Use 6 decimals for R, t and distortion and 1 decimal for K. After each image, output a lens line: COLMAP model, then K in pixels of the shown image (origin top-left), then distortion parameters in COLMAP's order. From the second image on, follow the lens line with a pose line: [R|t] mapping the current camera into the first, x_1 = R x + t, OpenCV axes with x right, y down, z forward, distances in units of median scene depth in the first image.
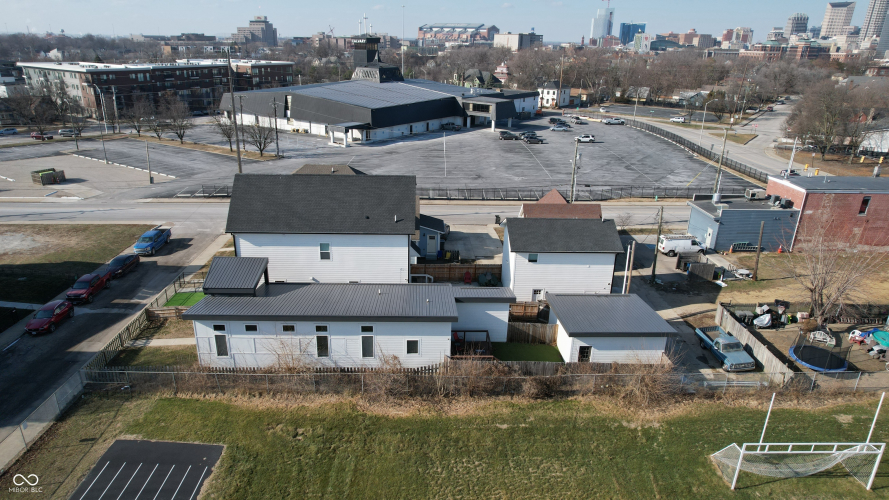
lens RADIAL K [[568.7, 0, 442.9], [0, 568.7, 258.3], [0, 0, 1]] dist [-0.060002, 0.046772]
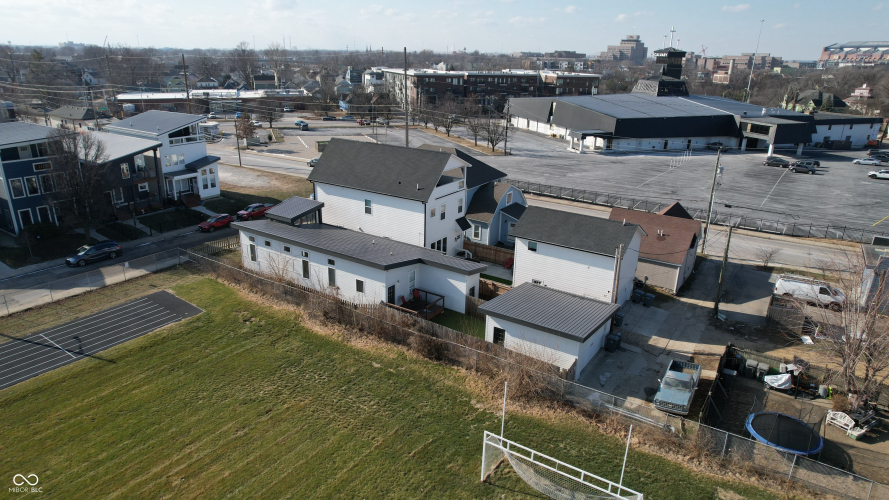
lens RADIAL K [[568.7, 0, 433.8], [0, 568.7, 256.0], [0, 0, 1]] dist [-0.060002, 0.046772]
pose [[0.810996, 0.195375, -0.551465, 0.234276], [-0.214303, 0.976284, 0.030723, 0.009085], [0.544389, 0.093264, 0.833632, 0.034686]]
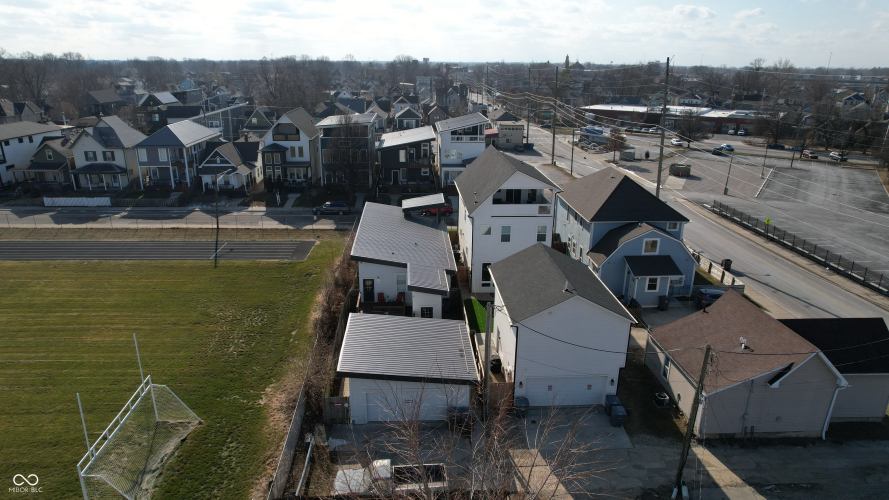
lens RADIAL K [[568.7, 0, 444.9], [0, 568.7, 250.0], [0, 0, 1]] dist [-0.060002, 0.046772]
pose [[0.034537, 0.298773, -0.953699, 0.383708], [-0.372034, 0.889529, 0.265197, -0.098645], [0.927576, 0.345650, 0.141875, 0.325257]]
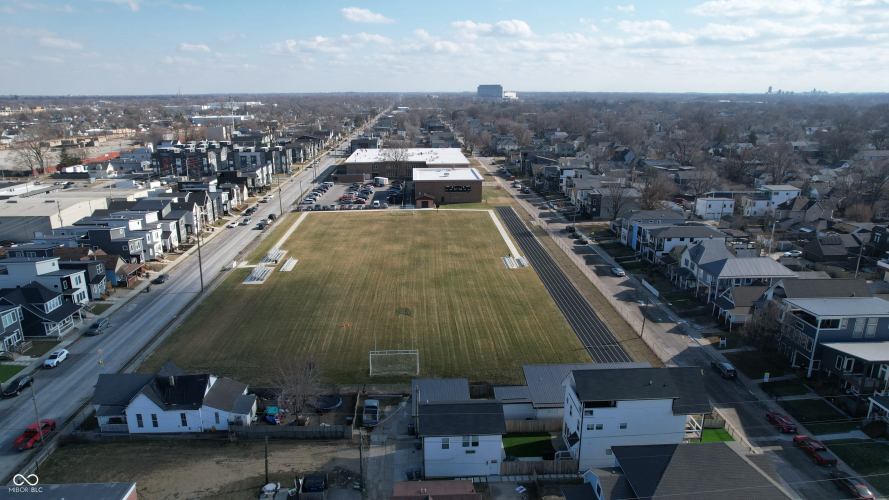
lens RADIAL K [[568.7, 0, 443.4], [0, 568.7, 249.1], [0, 0, 1]] dist [-0.060002, 0.046772]
pose [[-0.999652, -0.013654, -0.022586, 0.120780], [-0.024386, 0.805133, 0.592593, -0.476635], [0.010093, 0.592938, -0.805185, 0.785652]]
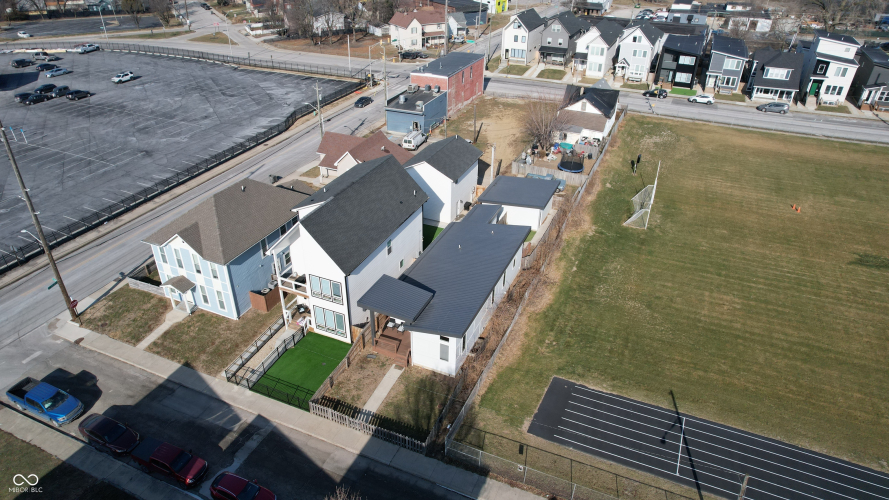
lens RADIAL K [[568.7, 0, 442.1], [0, 568.7, 249.7], [0, 0, 1]] dist [-0.060002, 0.046772]
pose [[0.429637, -0.483198, 0.762845, -0.398899], [0.328466, 0.870543, 0.366423, -0.150244], [-0.841144, 0.093140, 0.532731, 0.131288]]
